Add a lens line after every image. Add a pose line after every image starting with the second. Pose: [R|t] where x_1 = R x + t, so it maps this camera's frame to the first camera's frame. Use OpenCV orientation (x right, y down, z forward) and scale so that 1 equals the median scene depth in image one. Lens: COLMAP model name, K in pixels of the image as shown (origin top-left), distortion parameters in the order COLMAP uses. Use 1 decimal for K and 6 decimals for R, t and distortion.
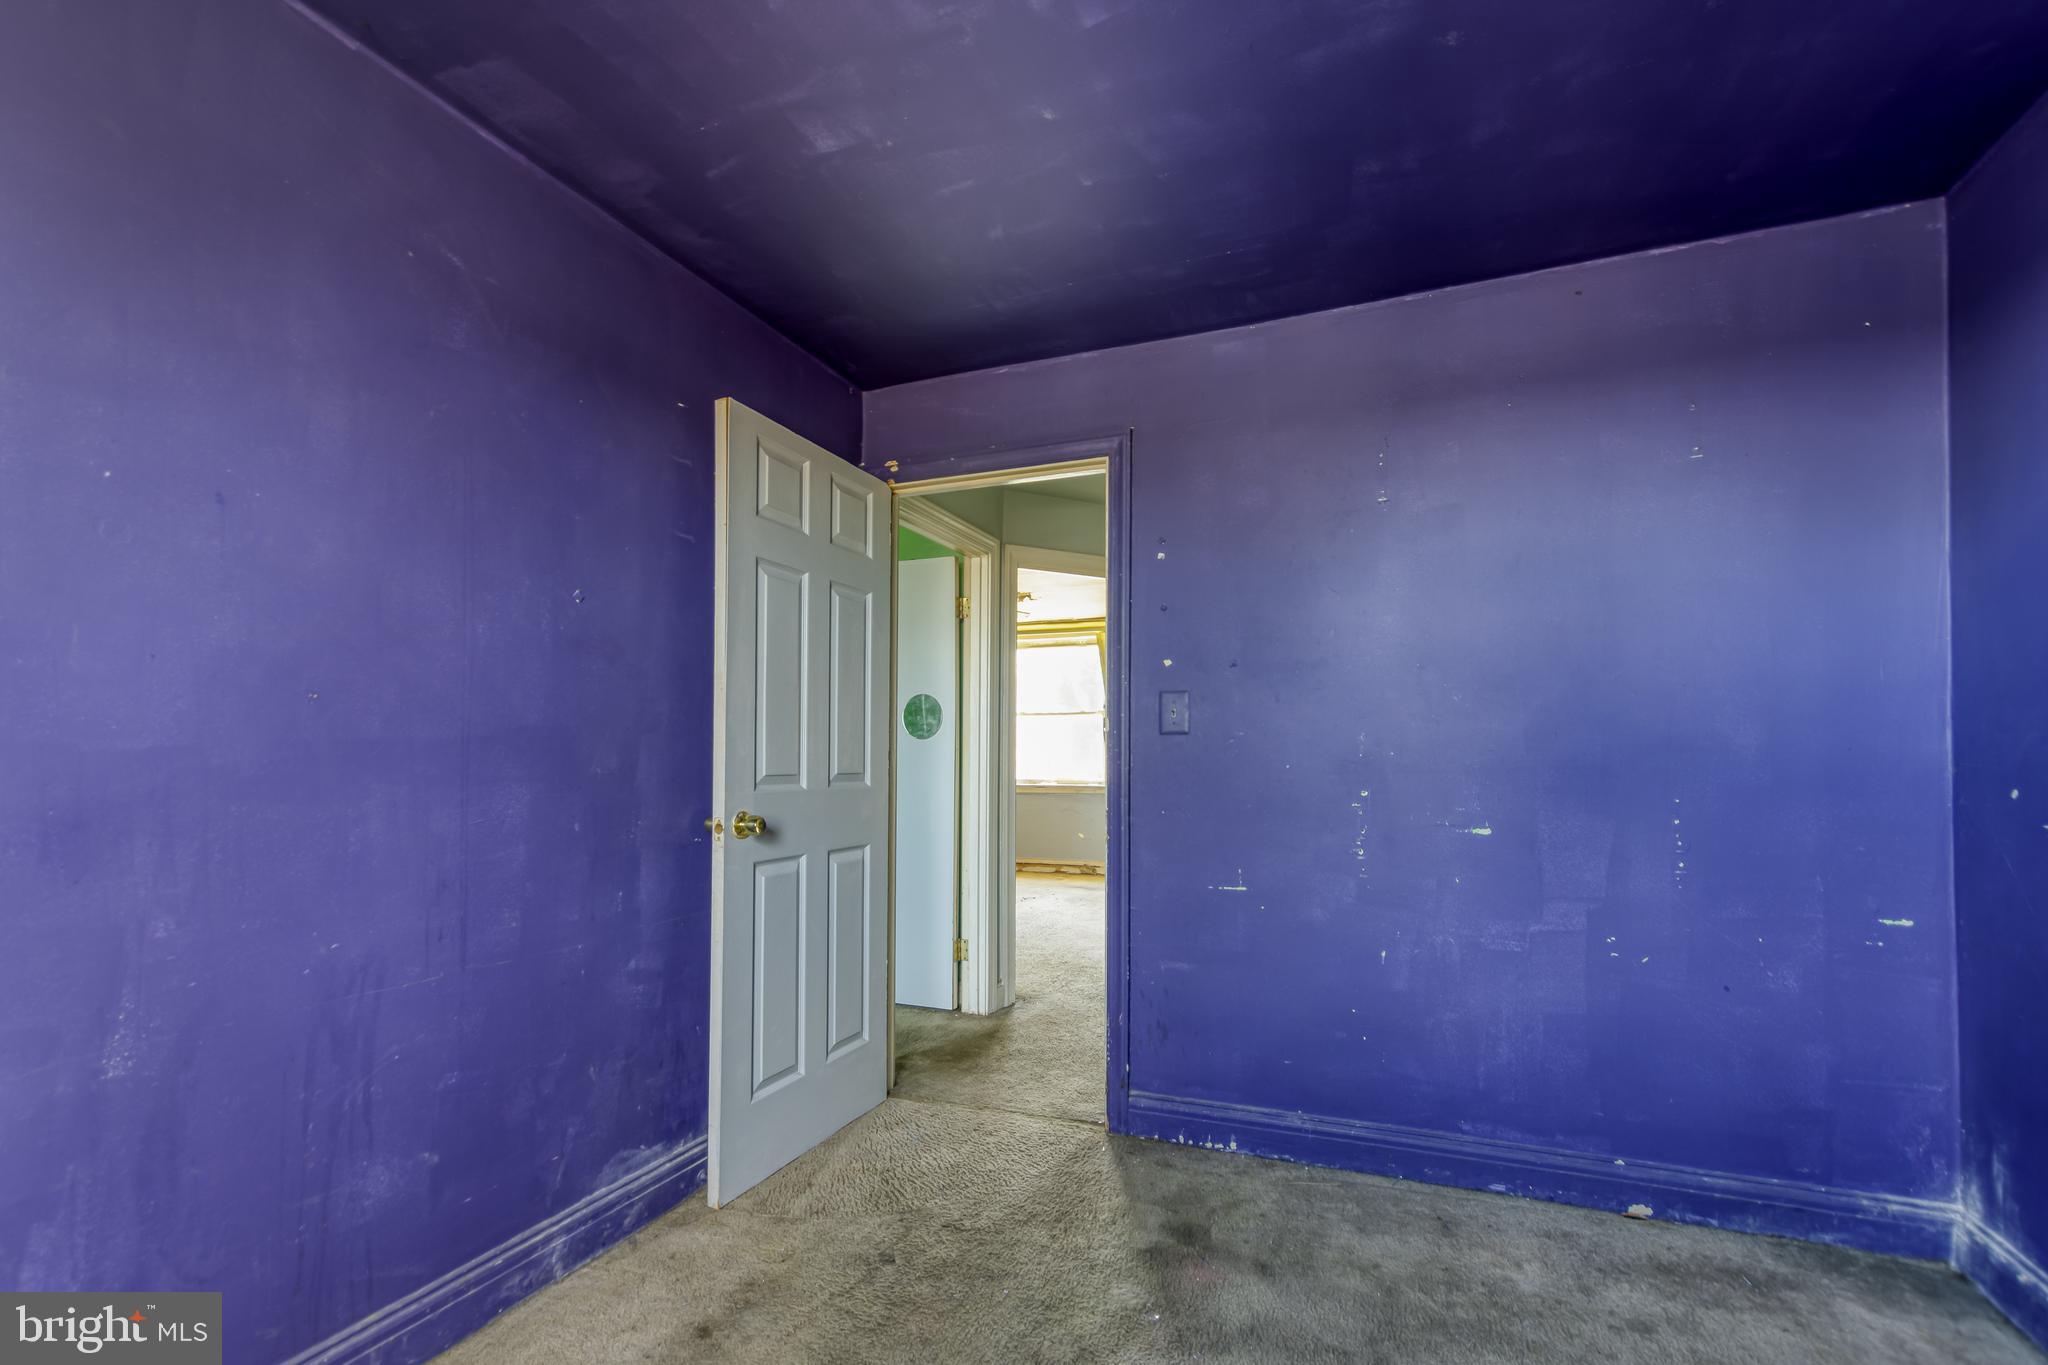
lens RADIAL K [[912.7, 0, 1018.6], [0, 912.7, 746.3], [0, 0, 1]] dist [0.020108, -0.007818]
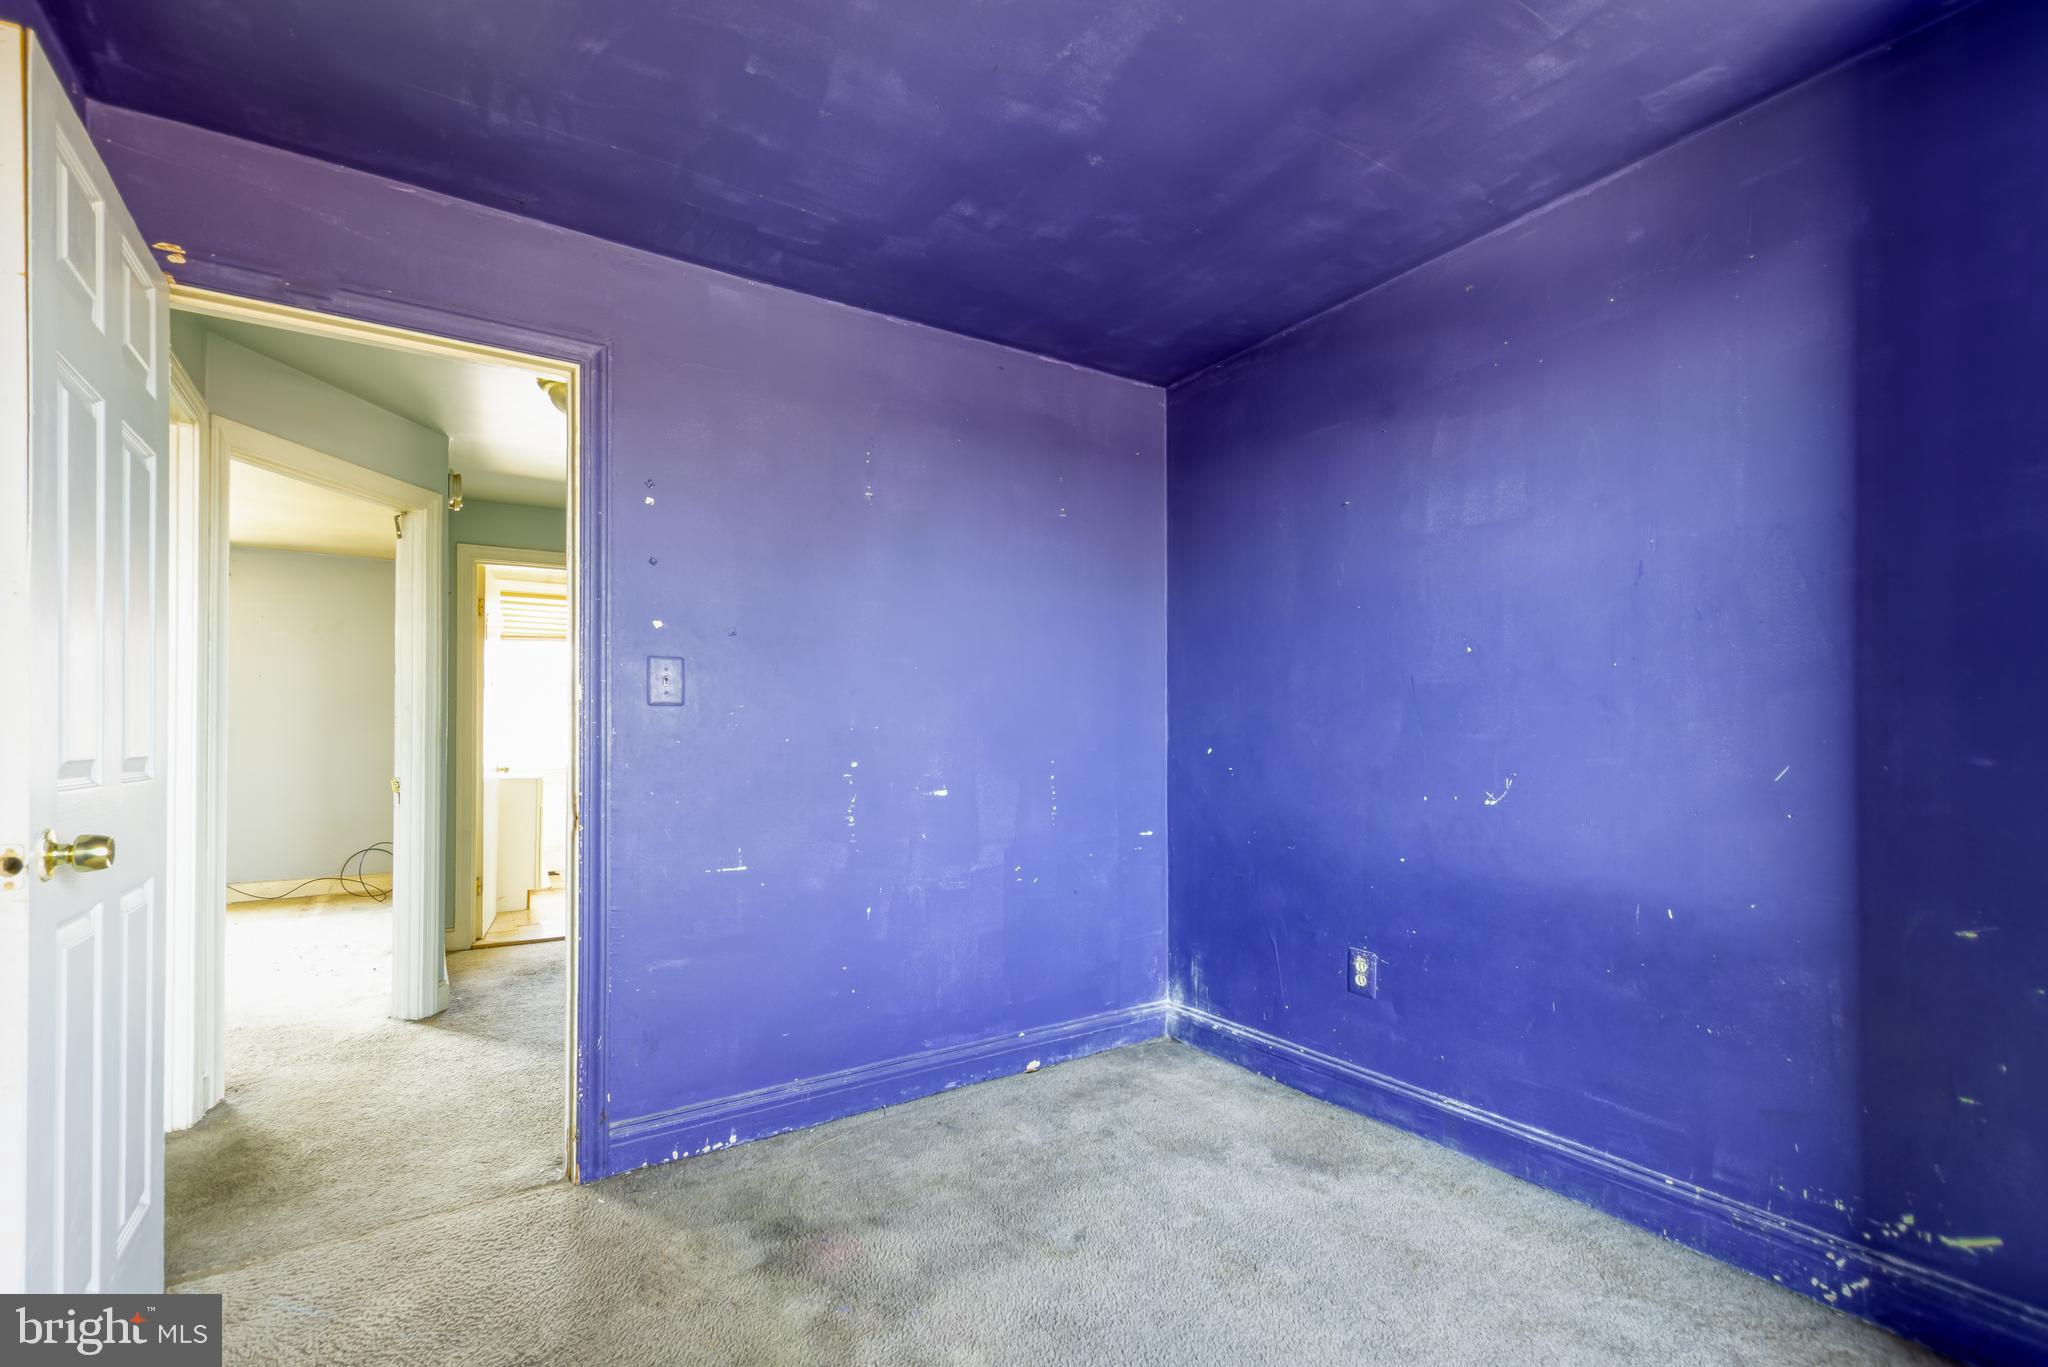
lens RADIAL K [[917.7, 0, 1024.2], [0, 917.7, 738.2], [0, 0, 1]] dist [0.011580, -0.000308]
pose [[0.570451, -0.004512, 0.821319, -0.419375], [-0.005144, 0.999946, 0.009066, 0.010152], [-0.821315, -0.009397, 0.570397, 0.233647]]
